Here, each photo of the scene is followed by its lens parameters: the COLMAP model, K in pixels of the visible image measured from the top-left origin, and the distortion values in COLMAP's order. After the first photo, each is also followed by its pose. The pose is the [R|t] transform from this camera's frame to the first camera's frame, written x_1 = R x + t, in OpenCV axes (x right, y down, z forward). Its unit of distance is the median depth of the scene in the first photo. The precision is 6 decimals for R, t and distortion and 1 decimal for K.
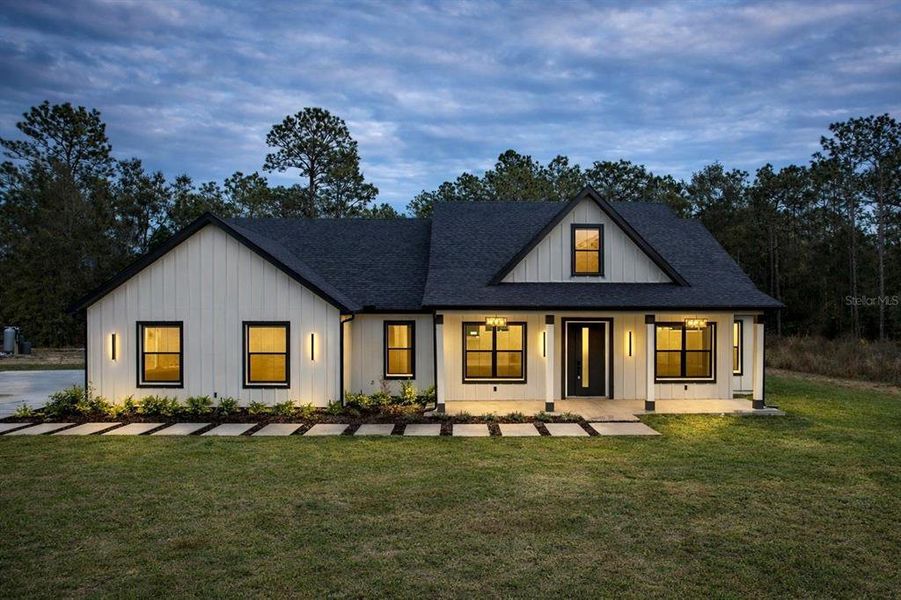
lens RADIAL K [[565.6, 0, 450.5], [0, 565.6, 300.0], [0, 0, 1]] dist [0.003944, -0.001469]
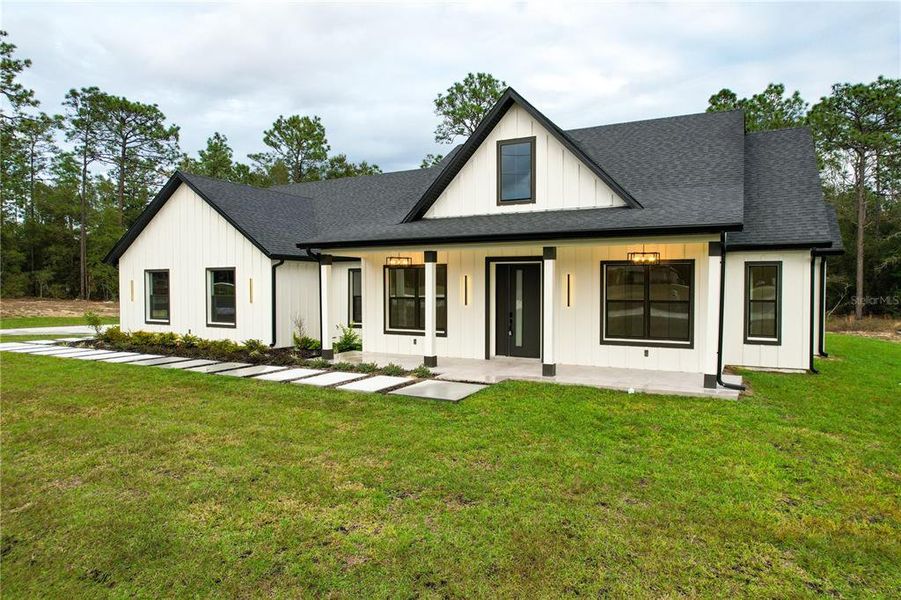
lens RADIAL K [[557.6, 0, 450.5], [0, 557.6, 300.0], [0, 0, 1]] dist [-0.058749, 0.000110]
pose [[0.844862, 0.007451, -0.534933, 0.577938], [0.004649, 0.999763, 0.021267, 0.073922], [0.534964, -0.020455, 0.844627, 0.296370]]
